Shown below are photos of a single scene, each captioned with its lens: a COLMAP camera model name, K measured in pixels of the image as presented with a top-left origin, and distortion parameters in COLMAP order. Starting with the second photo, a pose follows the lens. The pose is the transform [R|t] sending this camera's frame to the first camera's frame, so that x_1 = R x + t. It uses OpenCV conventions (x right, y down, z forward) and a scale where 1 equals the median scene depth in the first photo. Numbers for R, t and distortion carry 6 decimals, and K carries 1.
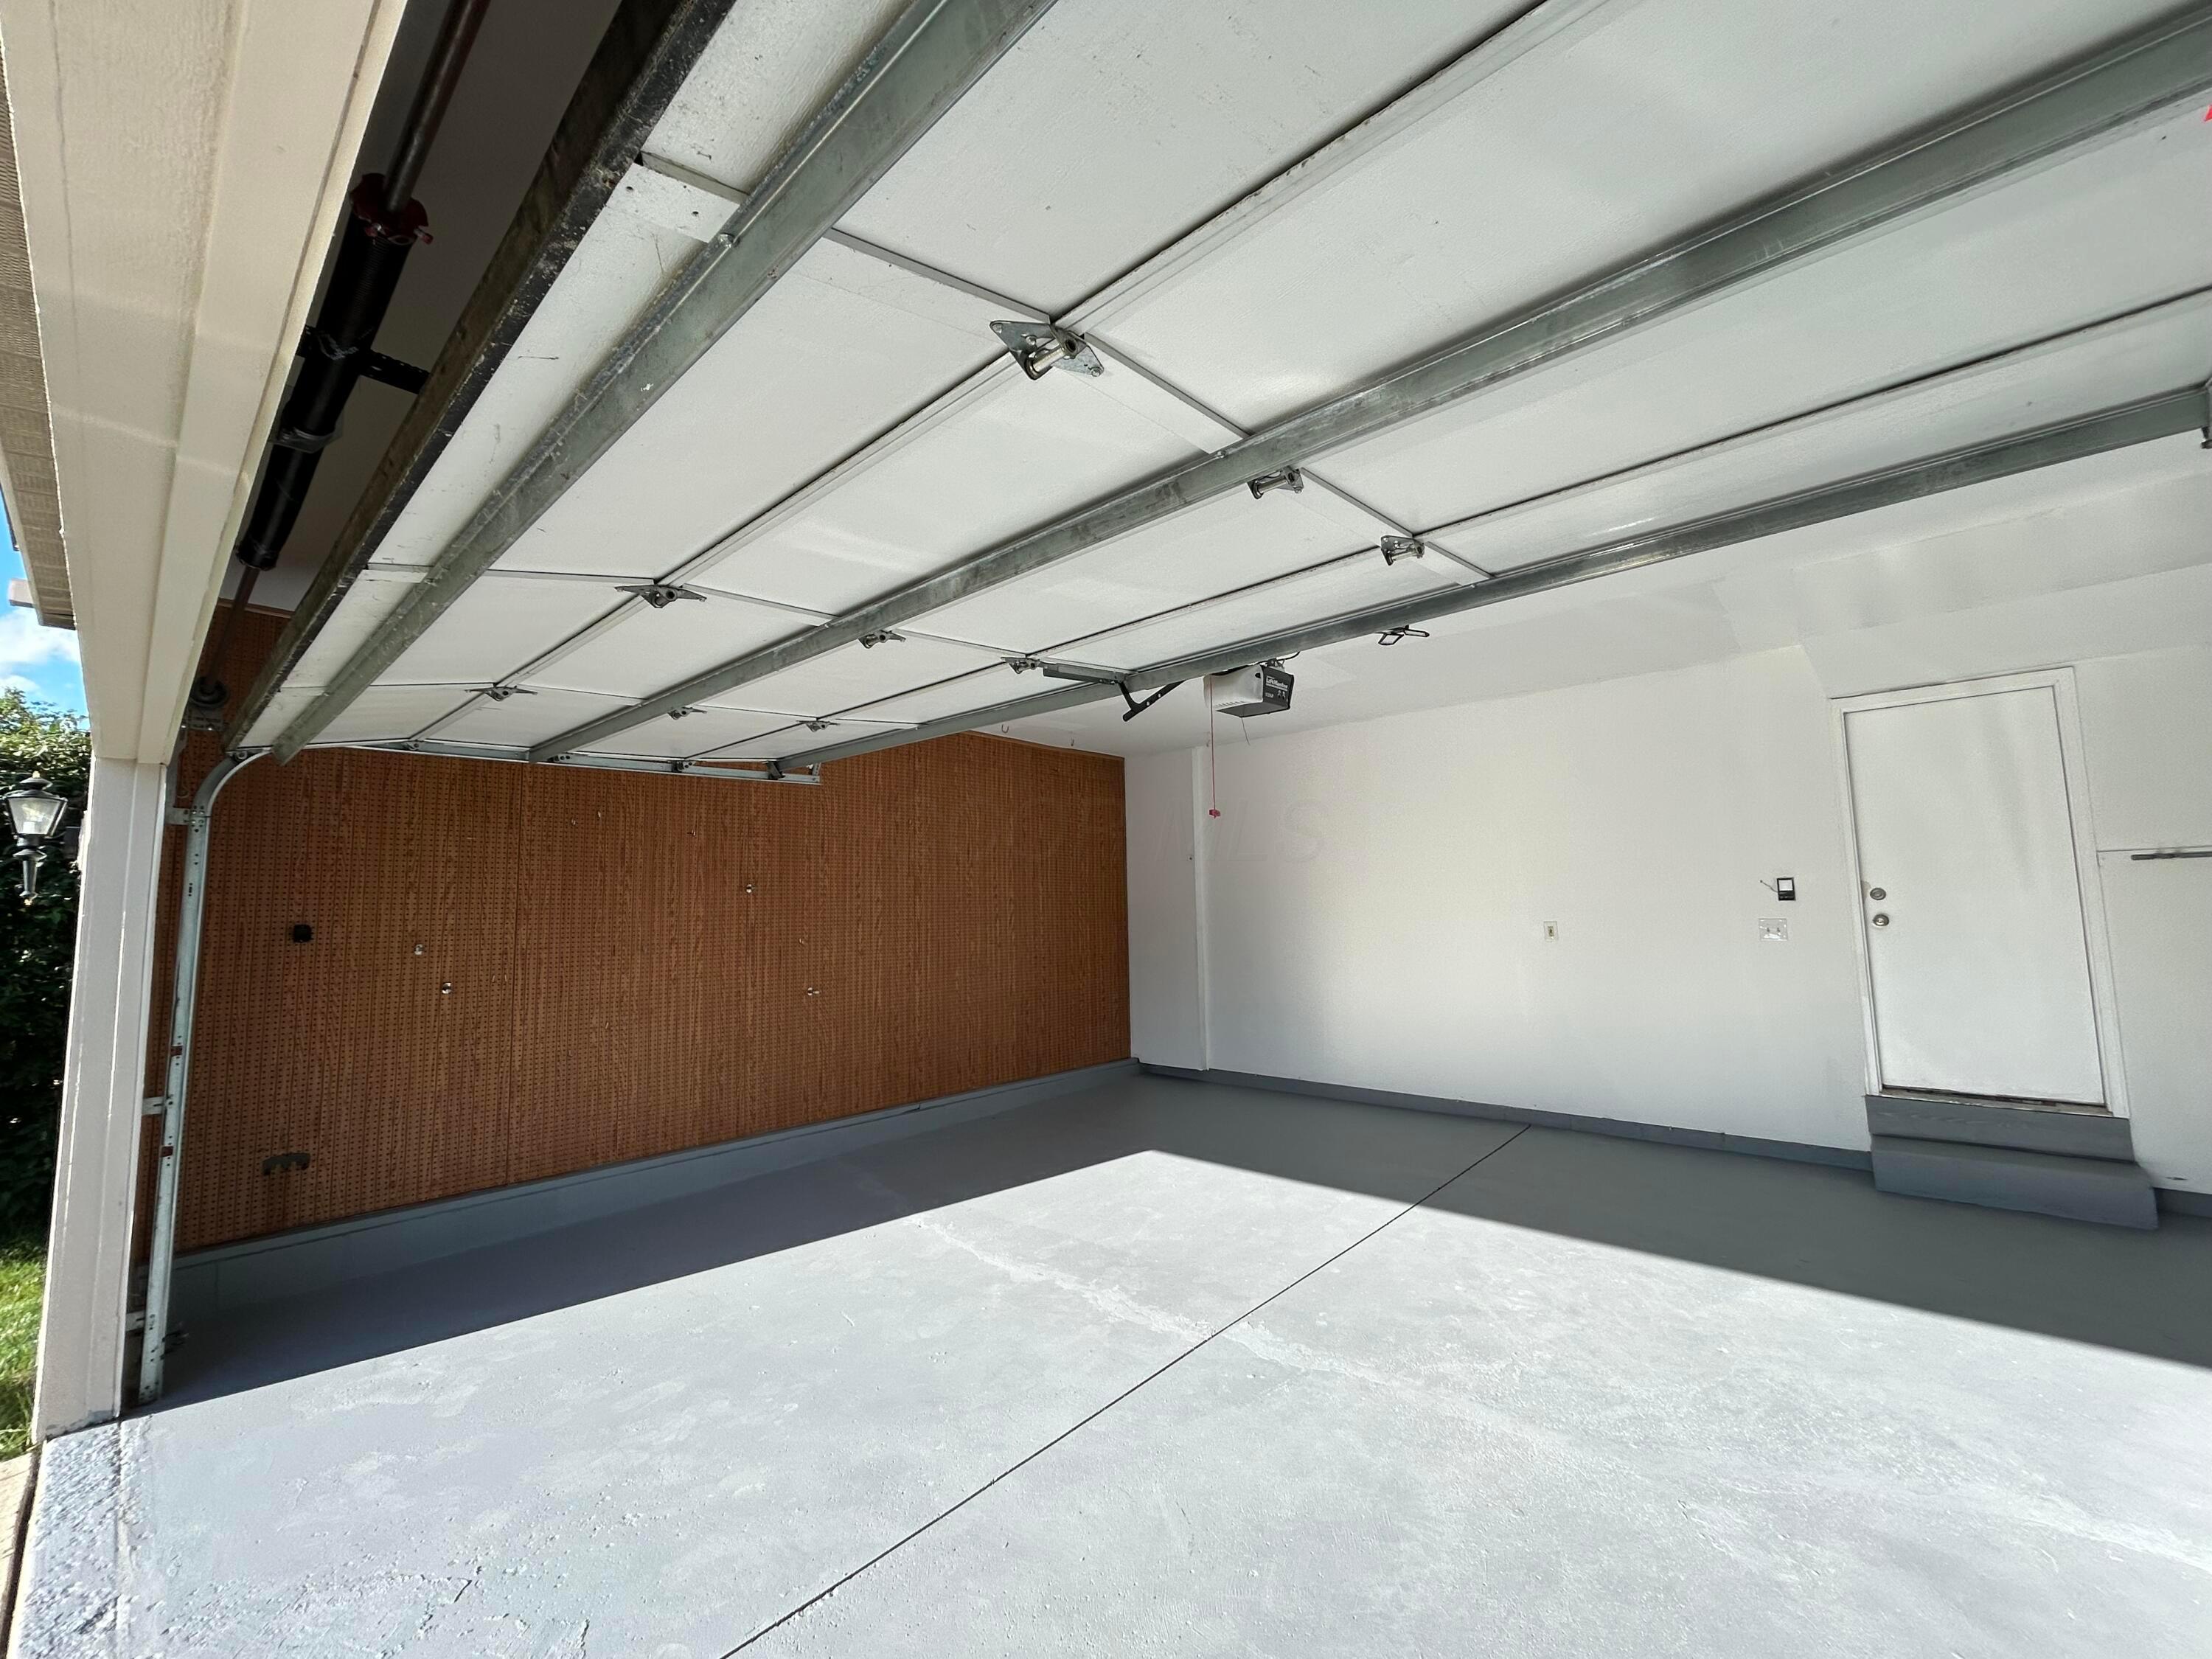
lens RADIAL K [[897.0, 0, 1104.0], [0, 897.0, 820.7], [0, 0, 1]] dist [-0.000066, 0.000877]
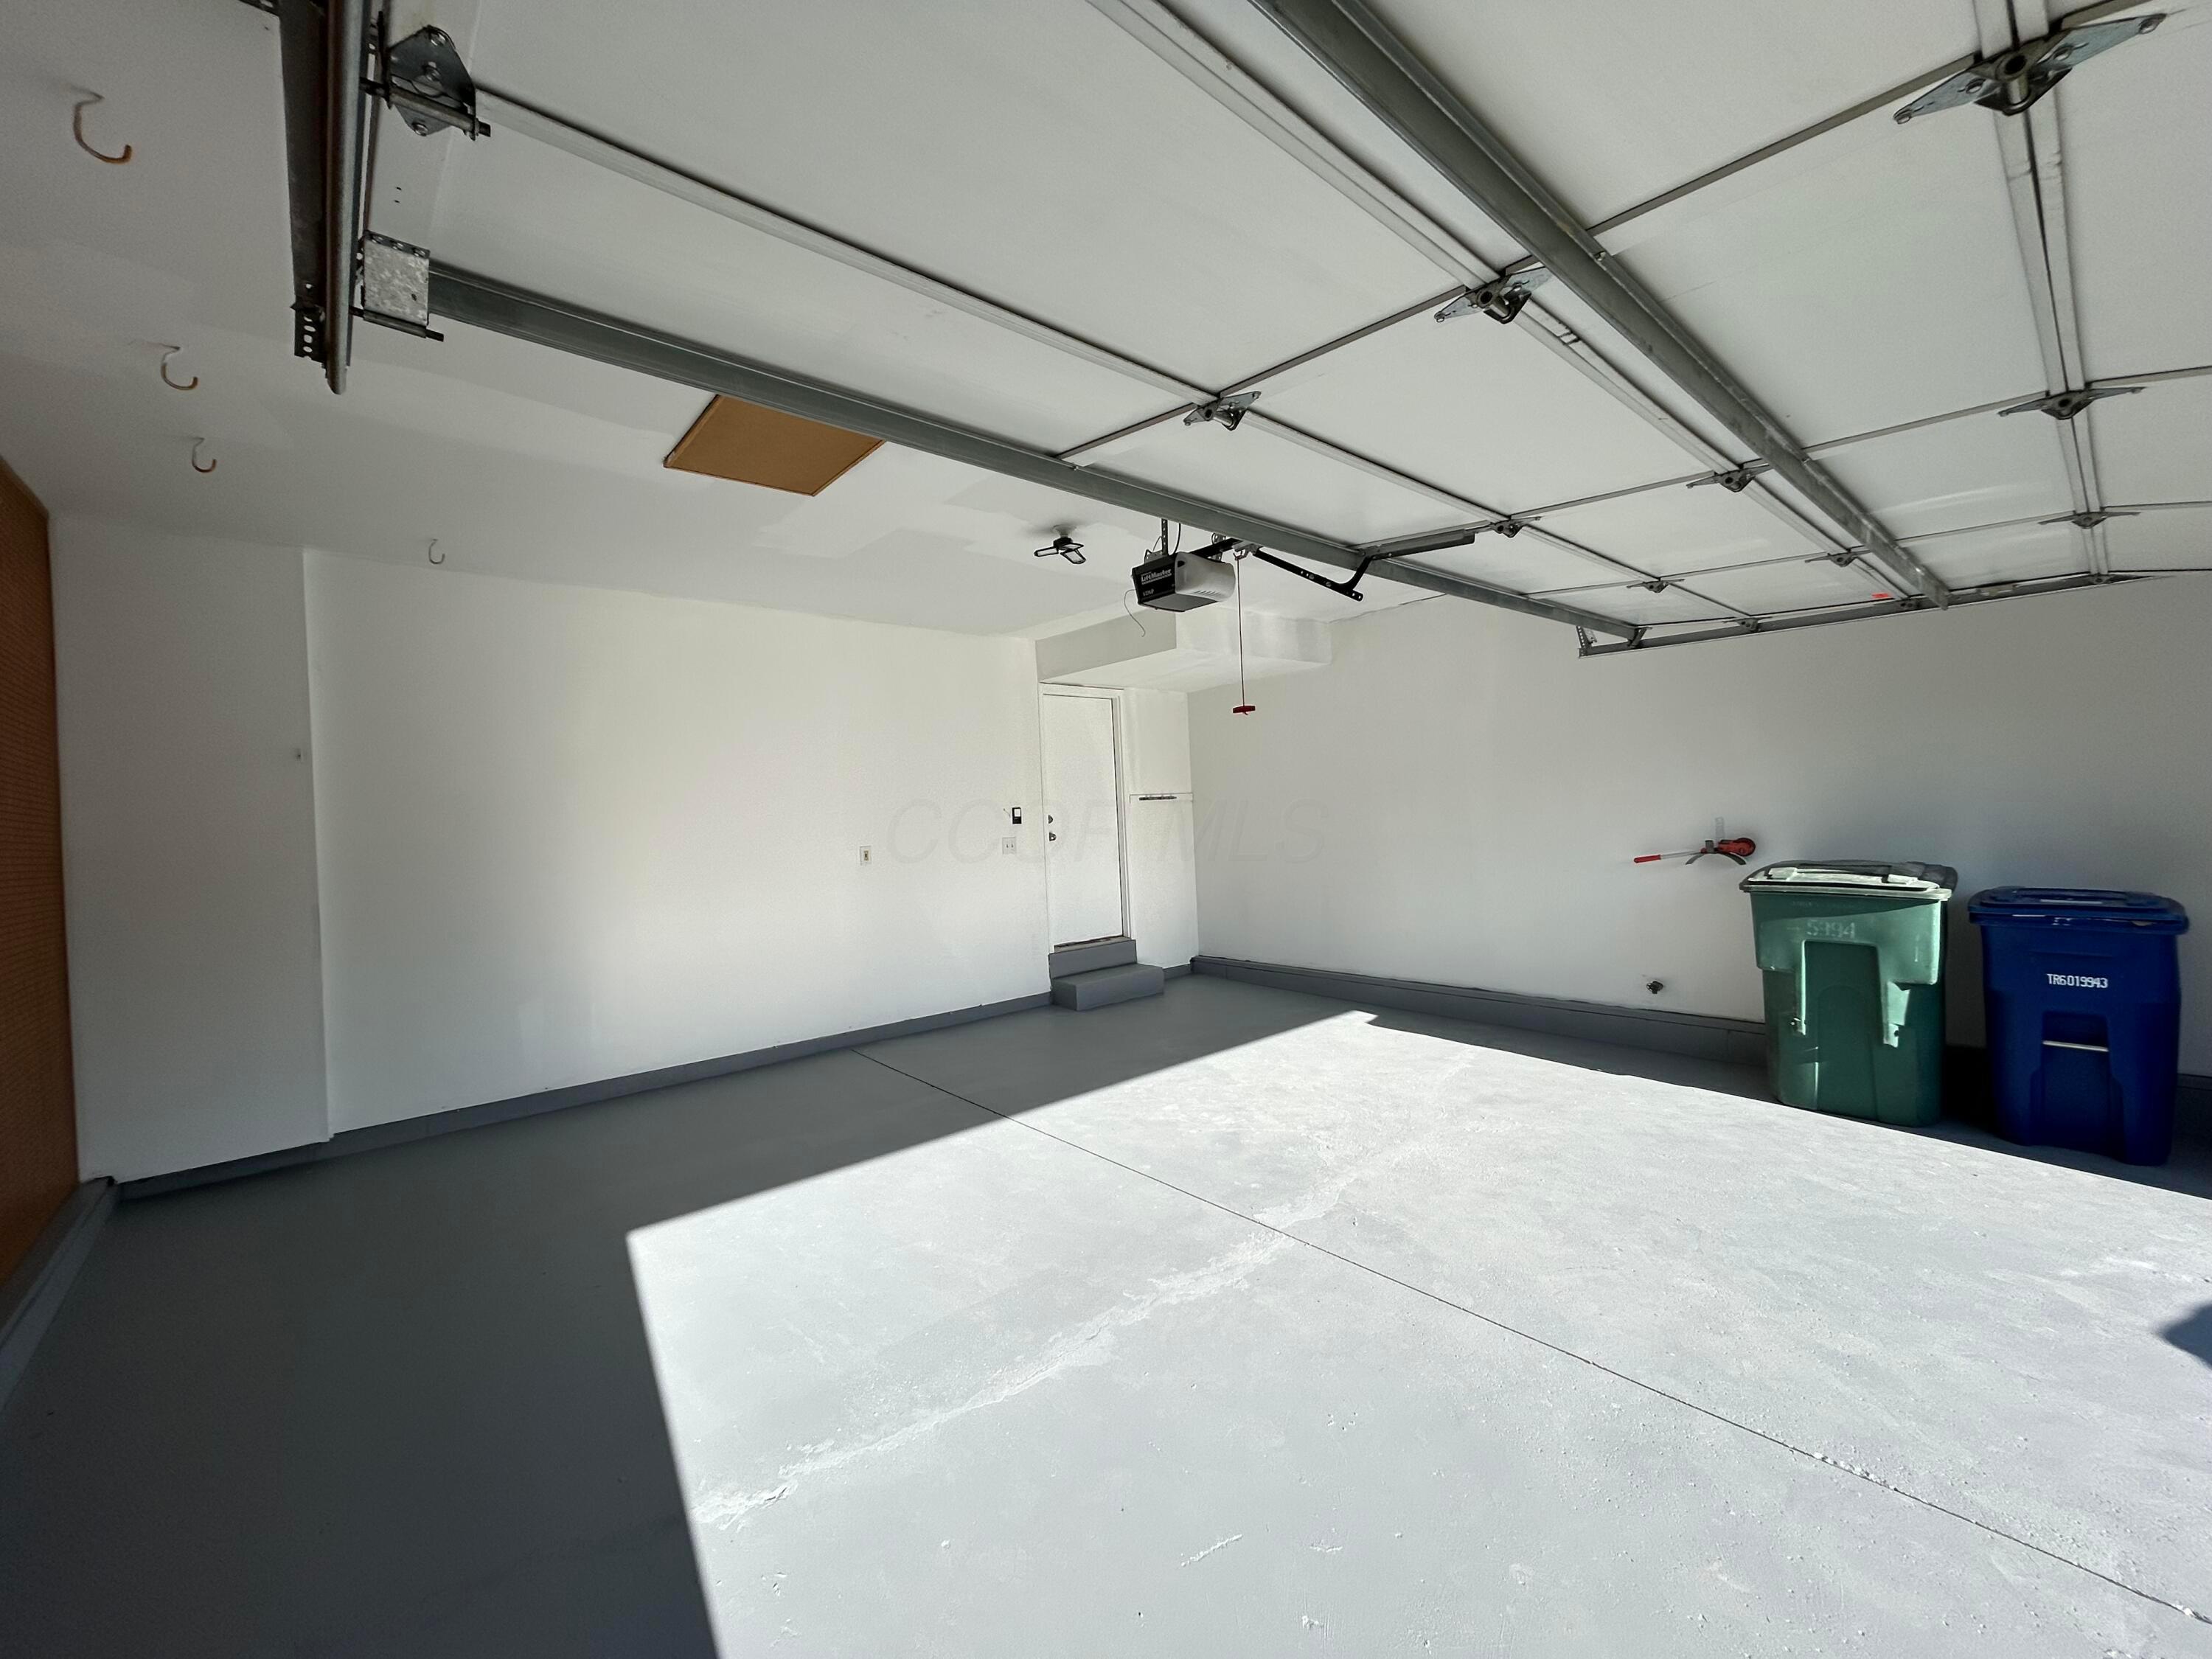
lens RADIAL K [[897.0, 0, 1102.8], [0, 897.0, 823.4], [0, 0, 1]] dist [-0.000066, 0.000877]
pose [[0.115756, 0.011301, 0.993213, -0.848061], [-0.060026, 0.998187, -0.004362, 0.126789], [-0.991462, -0.059114, 0.116225, 1.044303]]
